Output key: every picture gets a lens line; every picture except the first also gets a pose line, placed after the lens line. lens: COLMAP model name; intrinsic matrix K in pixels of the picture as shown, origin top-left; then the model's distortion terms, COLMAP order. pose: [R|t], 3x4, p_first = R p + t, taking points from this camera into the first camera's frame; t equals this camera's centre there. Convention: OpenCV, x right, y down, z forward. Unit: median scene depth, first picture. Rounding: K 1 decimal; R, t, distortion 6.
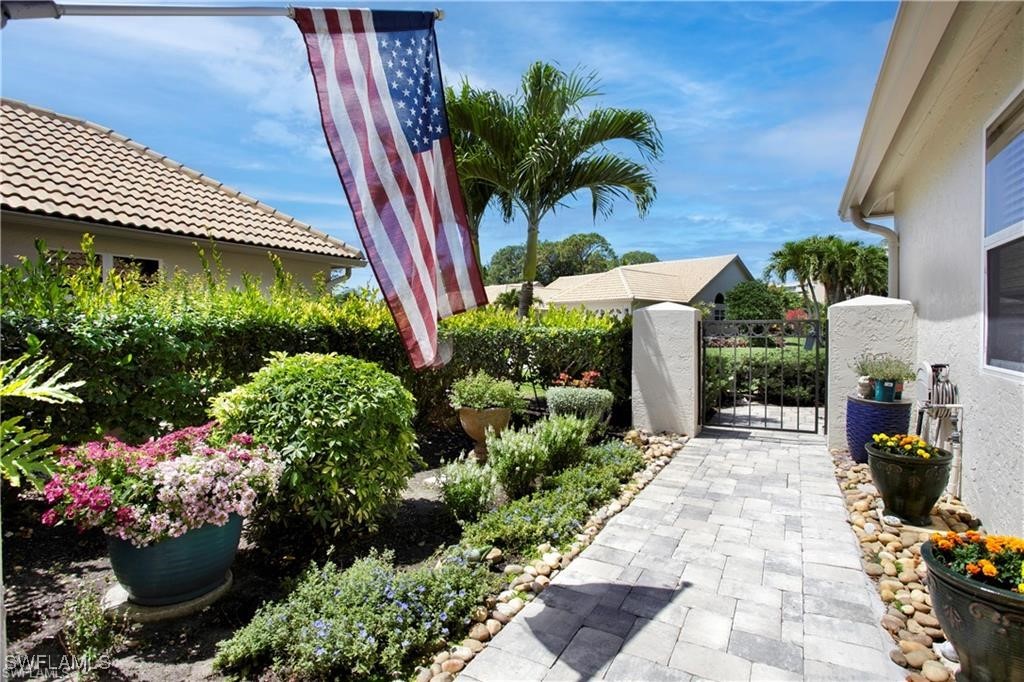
lens RADIAL K [[515.3, 0, 526.6], [0, 515.3, 328.4], [0, 0, 1]] dist [-0.072046, 0.031815]
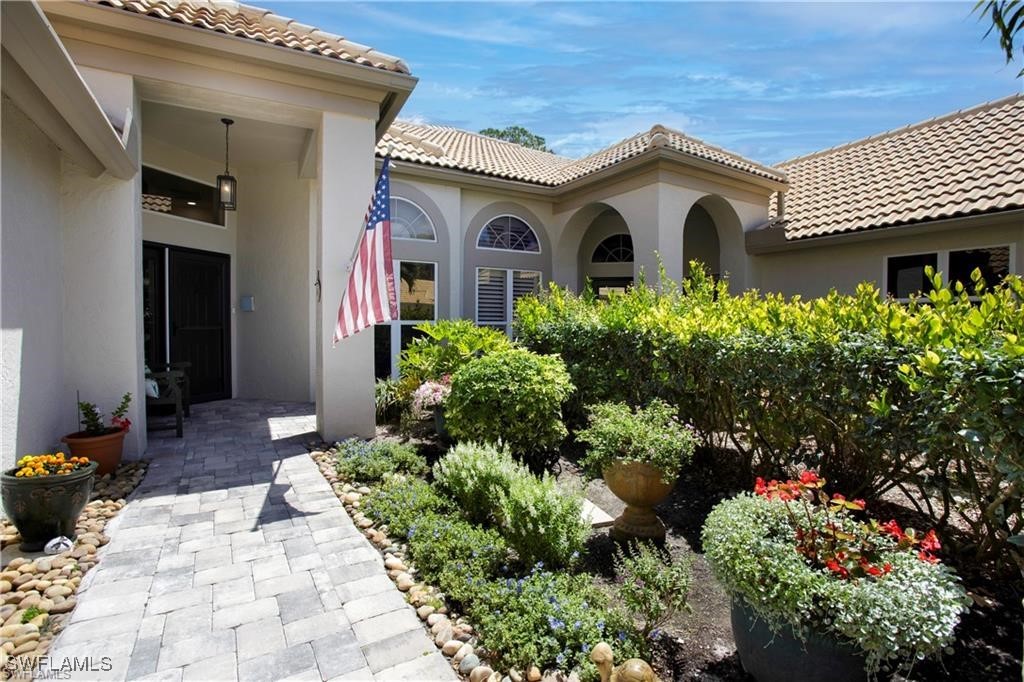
lens RADIAL K [[515.3, 0, 526.6], [0, 515.3, 328.4], [0, 0, 1]] dist [-0.072046, 0.031815]
pose [[-0.516270, 0.014440, -0.856304, 0.914143], [-0.001115, 0.999846, 0.017533, -0.038952], [0.856425, 0.010007, -0.516174, 1.950757]]
